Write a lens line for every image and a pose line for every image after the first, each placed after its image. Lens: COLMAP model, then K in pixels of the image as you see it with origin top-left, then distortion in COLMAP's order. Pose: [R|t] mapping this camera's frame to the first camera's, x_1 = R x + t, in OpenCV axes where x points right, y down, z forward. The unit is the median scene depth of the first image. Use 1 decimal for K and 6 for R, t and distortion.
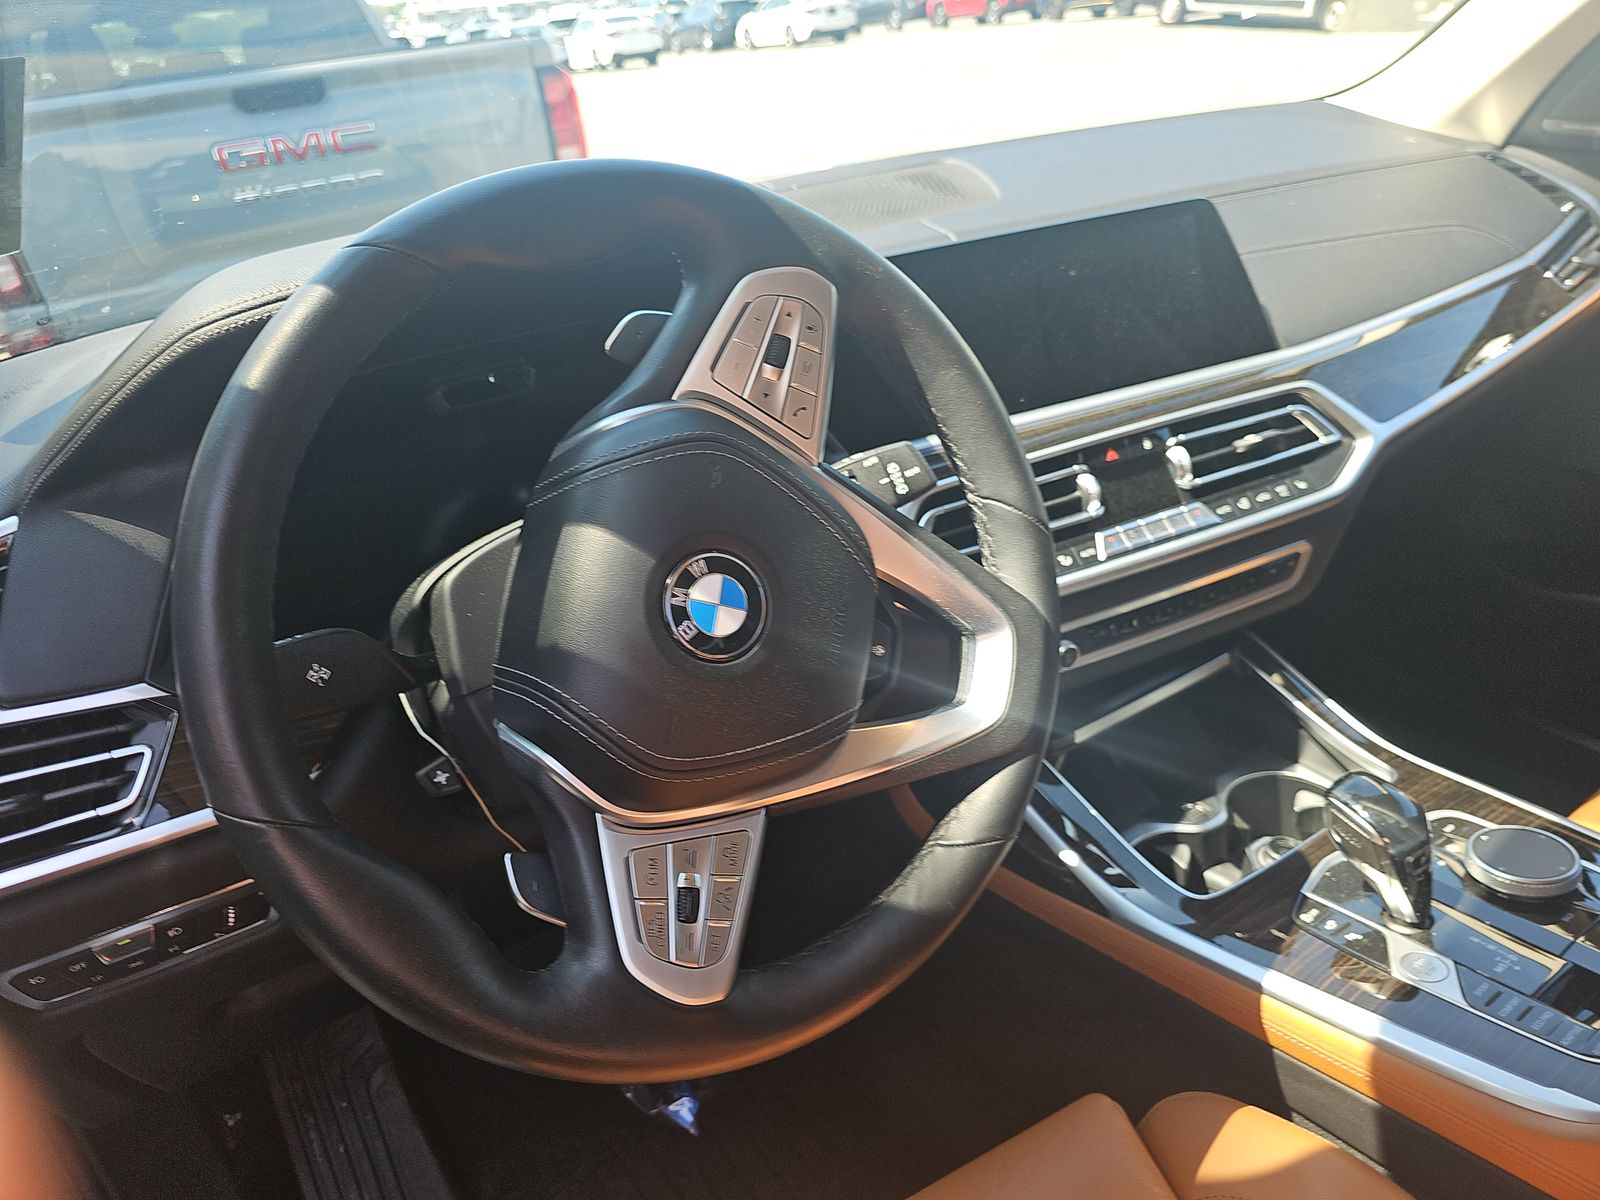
lens RADIAL K [[1100.3, 0, 795.3], [0, 1100.3, 612.0], [0, 0, 1]] dist [0.005934, -0.000934]
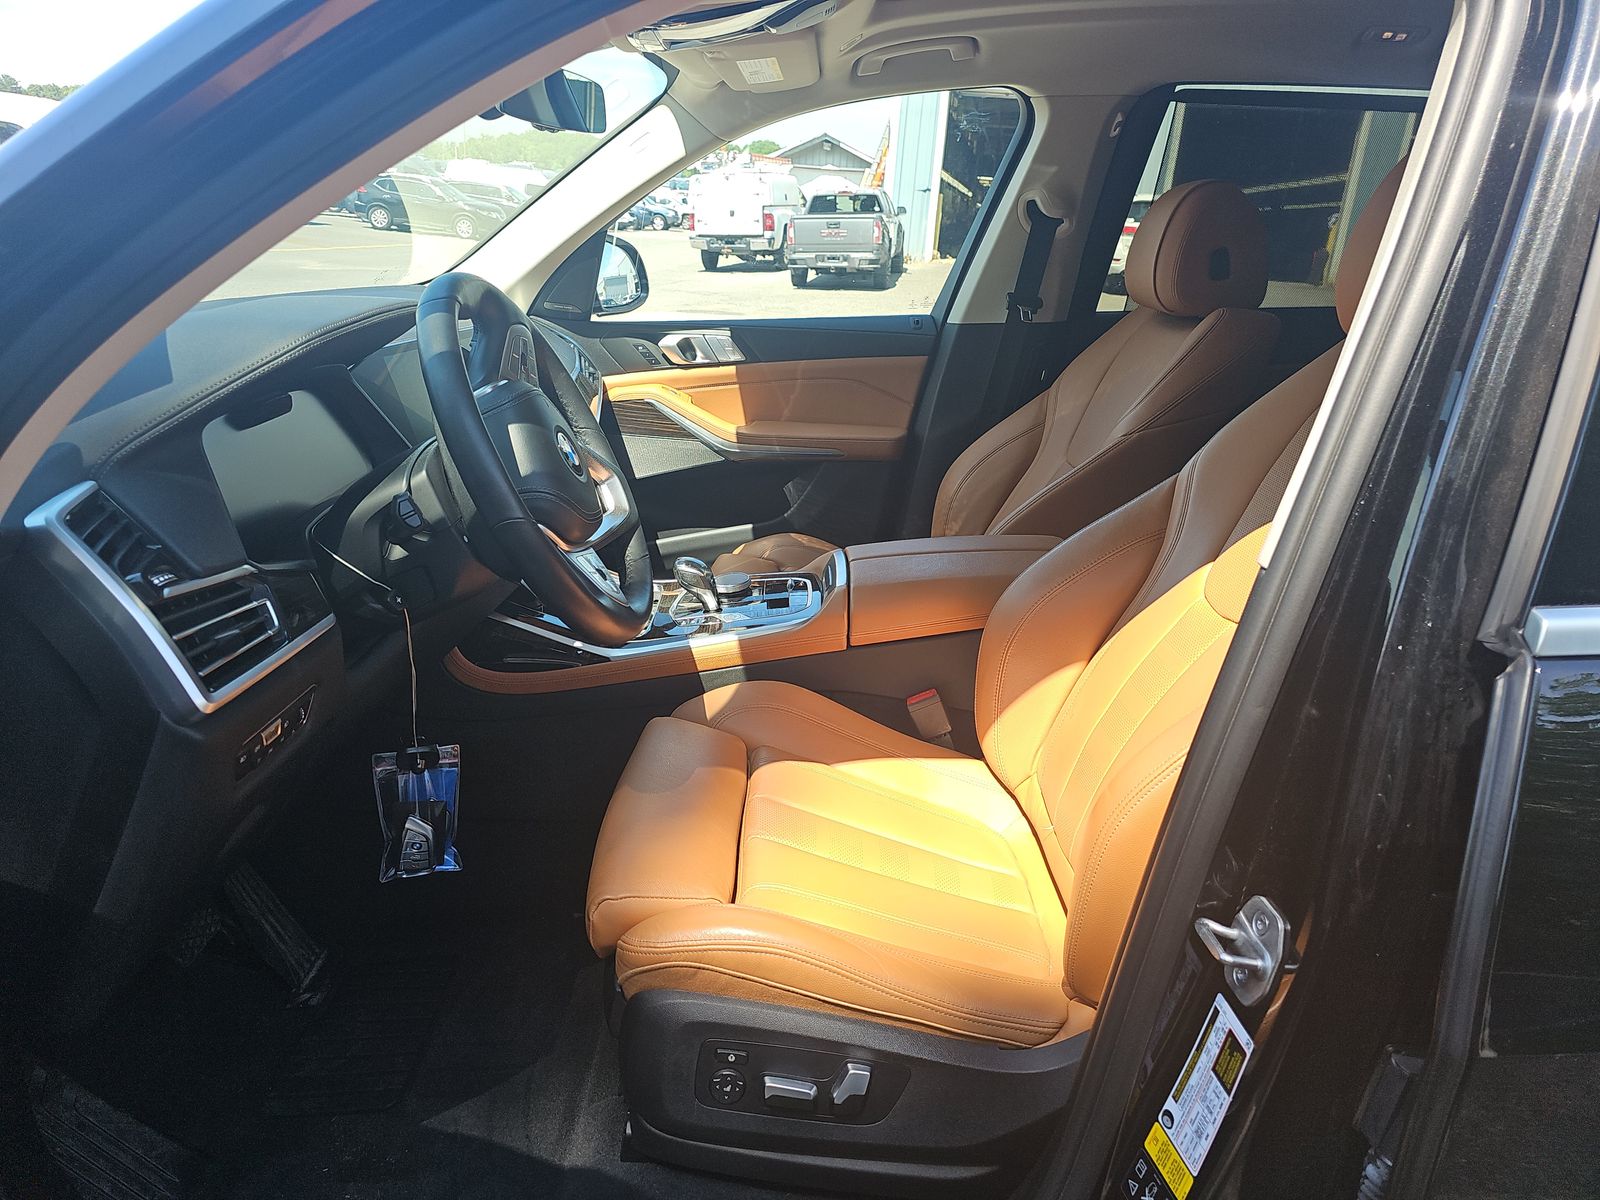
lens RADIAL K [[1054.0, 0, 809.6], [0, 1054.0, 596.9], [0, 0, 1]] dist [0.045647, -0.040379]
pose [[0.524224, -0.178569, 0.832648, -0.929225], [0.316776, 0.948492, 0.003975, 0.231676], [-0.790469, 0.261679, 0.553789, -0.322029]]
